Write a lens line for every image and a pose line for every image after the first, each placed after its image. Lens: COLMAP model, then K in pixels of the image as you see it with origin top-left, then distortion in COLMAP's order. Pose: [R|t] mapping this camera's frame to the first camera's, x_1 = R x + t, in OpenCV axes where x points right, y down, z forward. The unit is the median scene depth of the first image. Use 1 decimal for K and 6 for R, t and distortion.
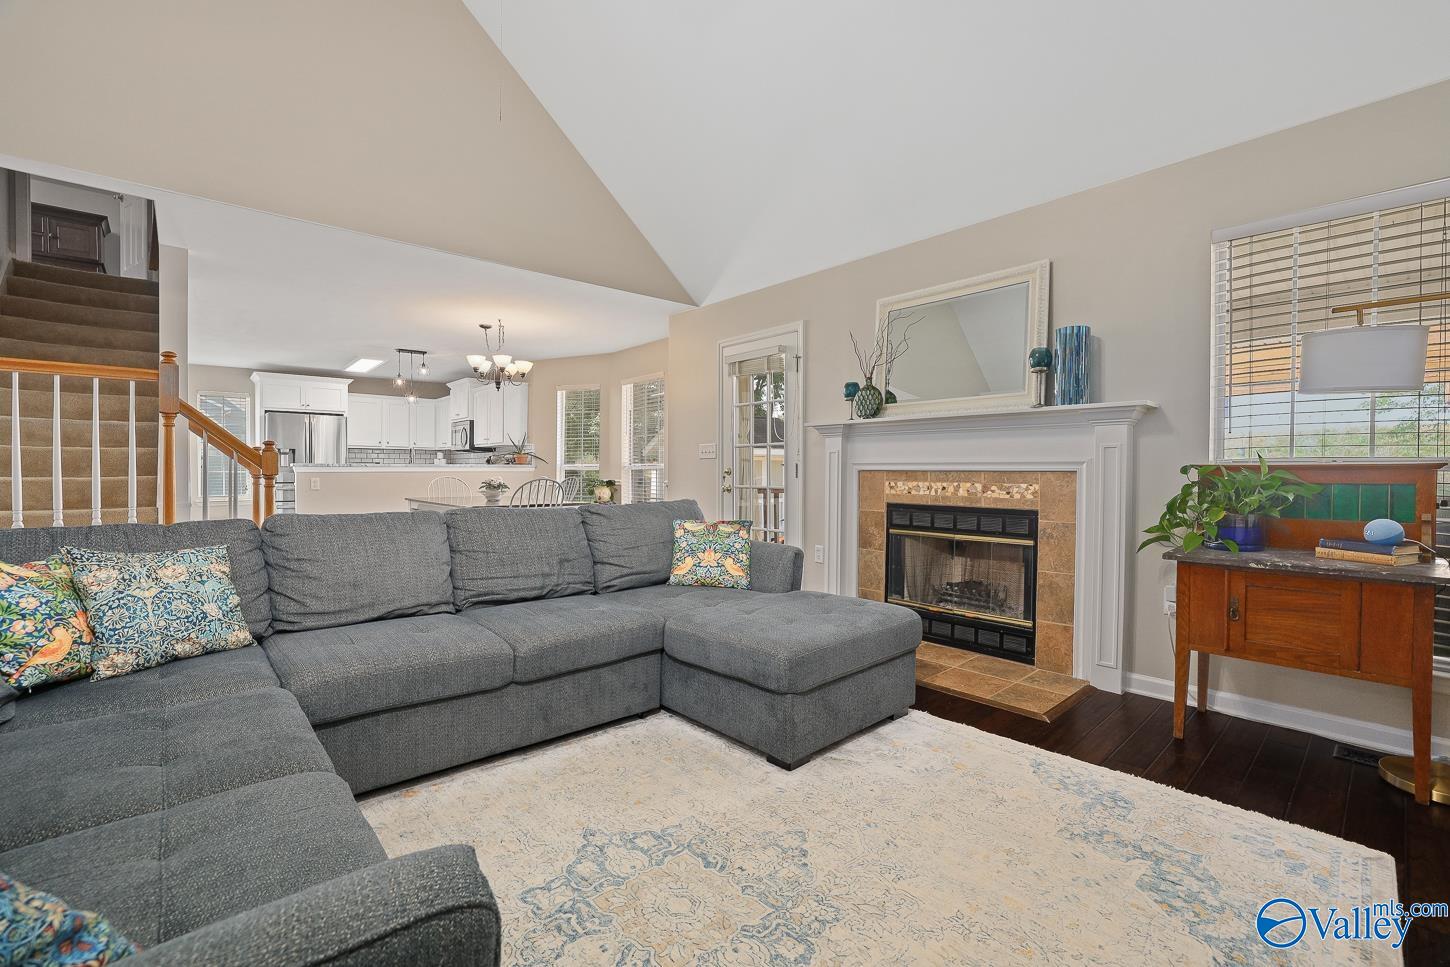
lens RADIAL K [[623.3, 0, 723.4], [0, 623.3, 479.4], [0, 0, 1]] dist [-0.027369, 0.004040]
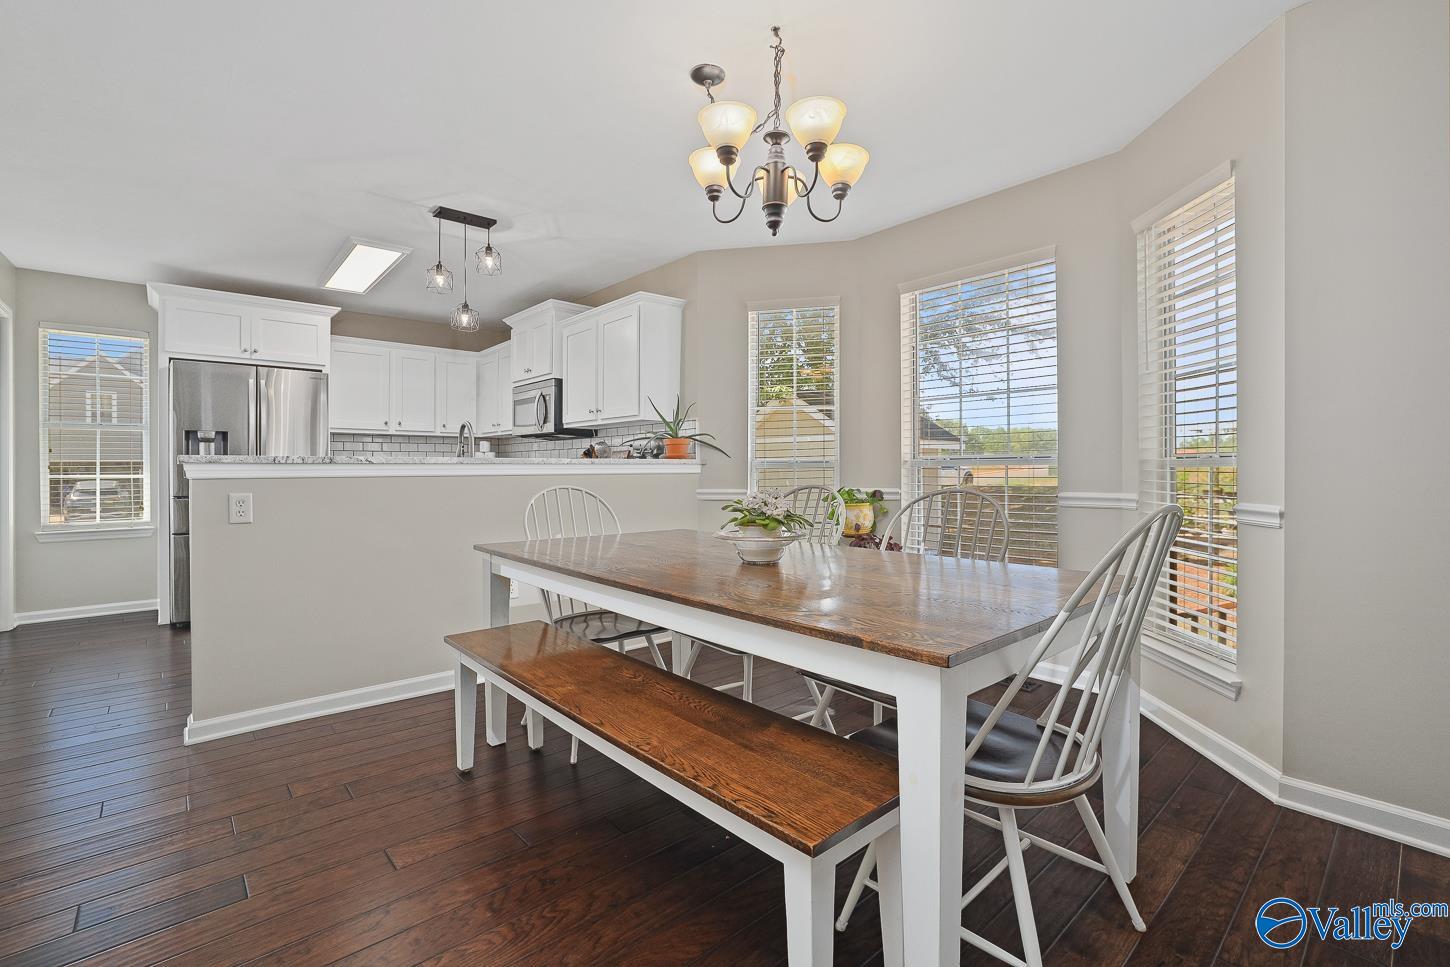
lens RADIAL K [[640.1, 0, 722.9], [0, 640.1, 471.9], [0, 0, 1]] dist [-0.030535, 0.002786]
pose [[0.999980, -0.005617, 0.002760, -0.286900], [0.005641, 0.999945, -0.008877, -0.008473], [-0.002710, 0.008892, 0.999957, 0.480892]]
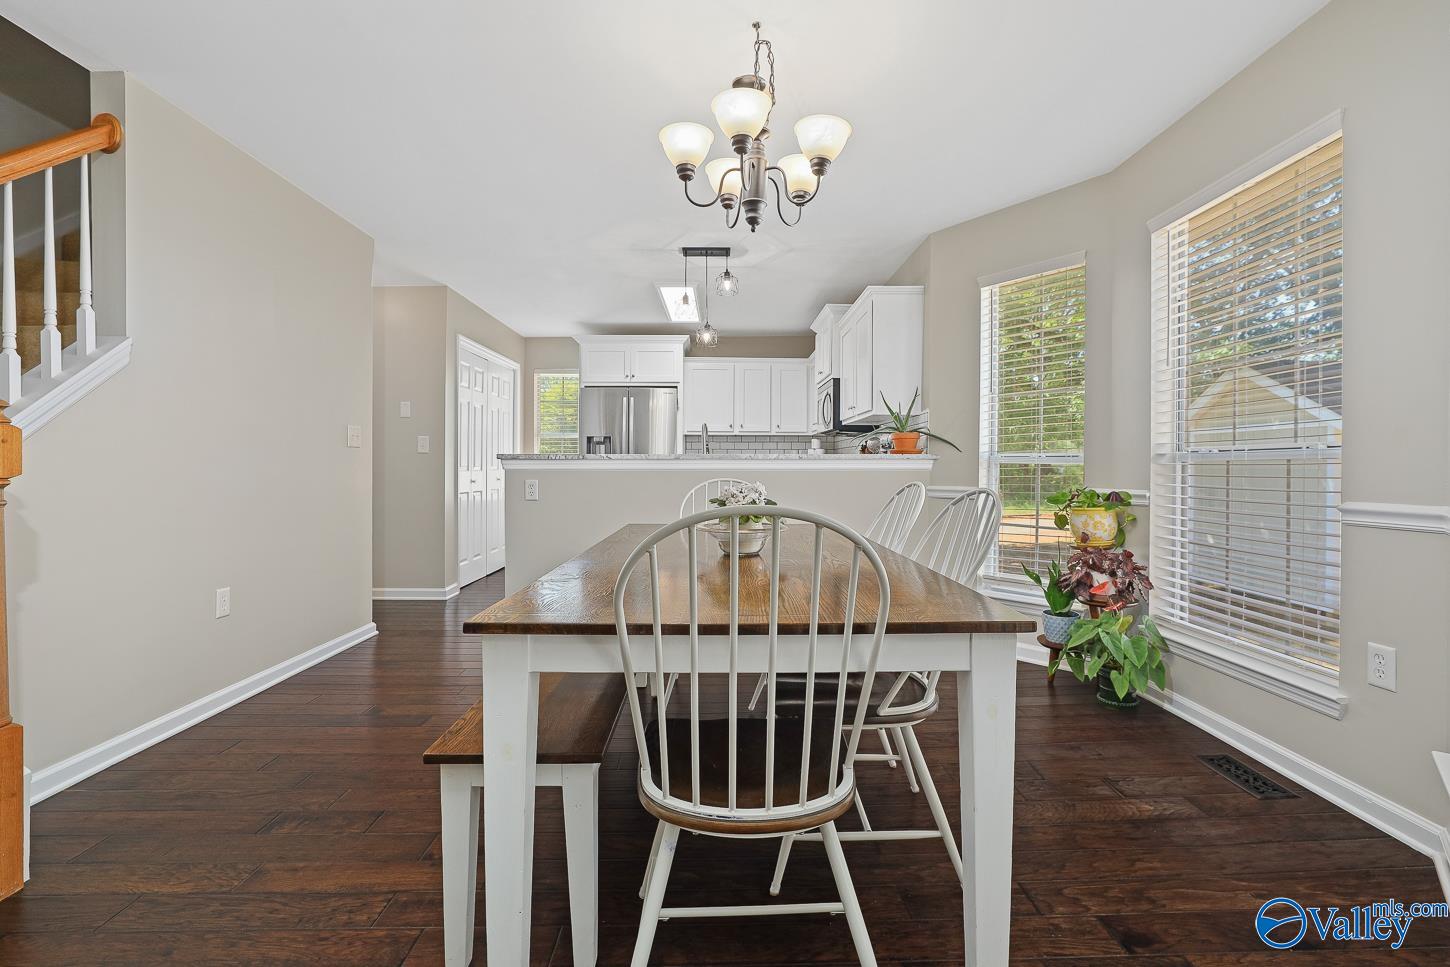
lens RADIAL K [[640.1, 0, 733.5], [0, 640.1, 475.3], [0, 0, 1]] dist [-0.030535, 0.002786]
pose [[0.767274, 0.007318, -0.641278, -0.108684], [-0.006811, 0.999971, 0.003262, -0.007718], [0.641283, 0.001865, 0.767302, 0.532281]]
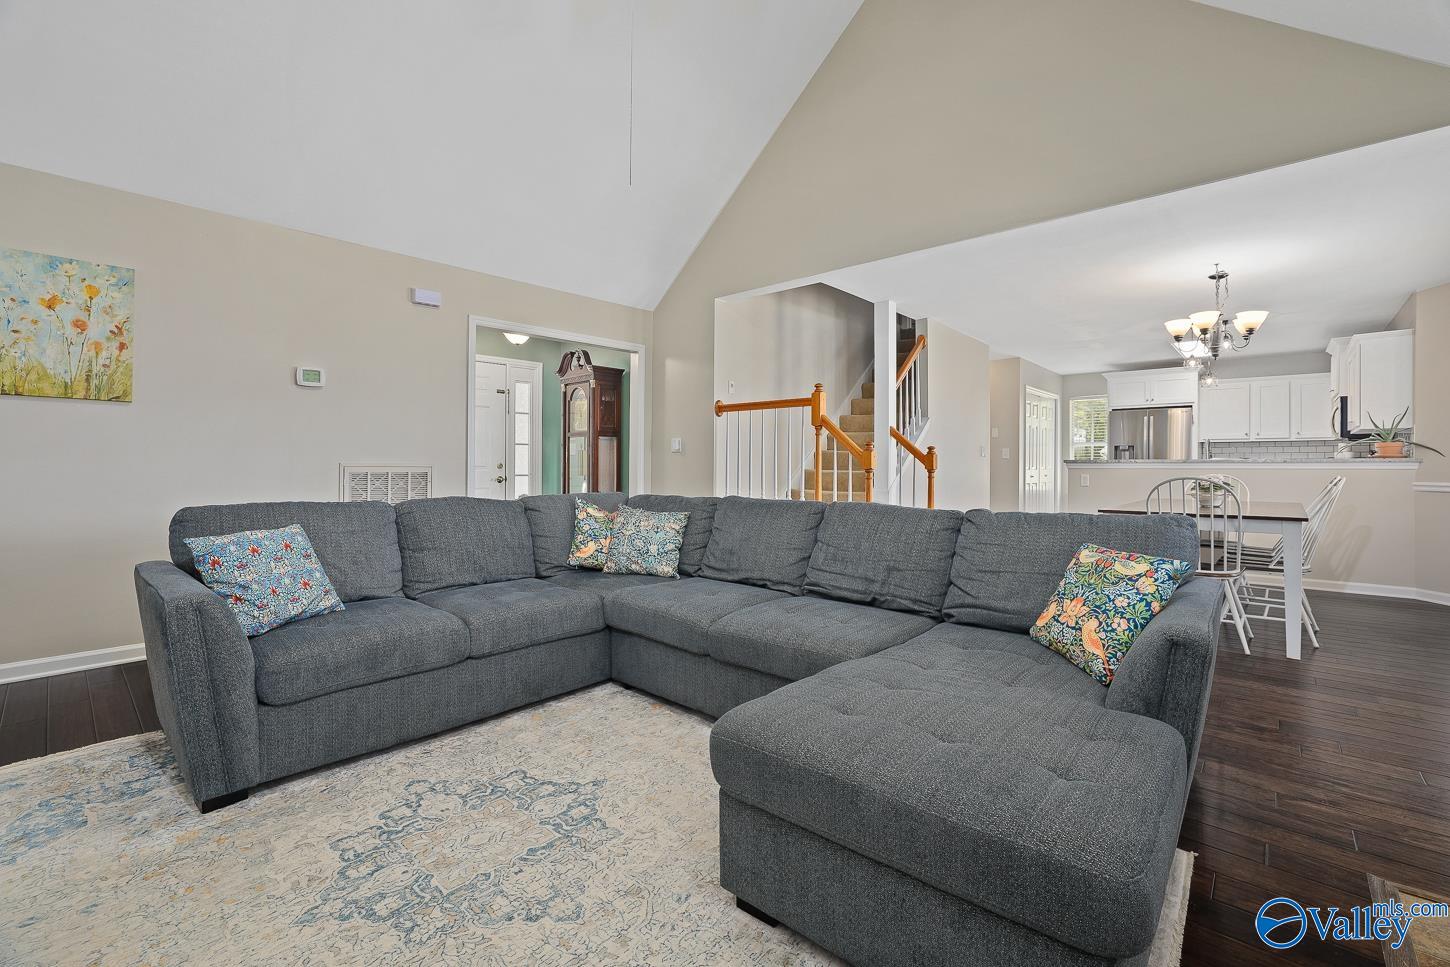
lens RADIAL K [[623.3, 0, 736.2], [0, 623.3, 463.1], [0, 0, 1]] dist [-0.027369, 0.004040]
pose [[0.123643, -0.008097, -0.992294, 0.214371], [-0.015564, 0.999828, -0.010097, -0.001589], [0.992205, 0.016693, 0.123496, 0.250029]]
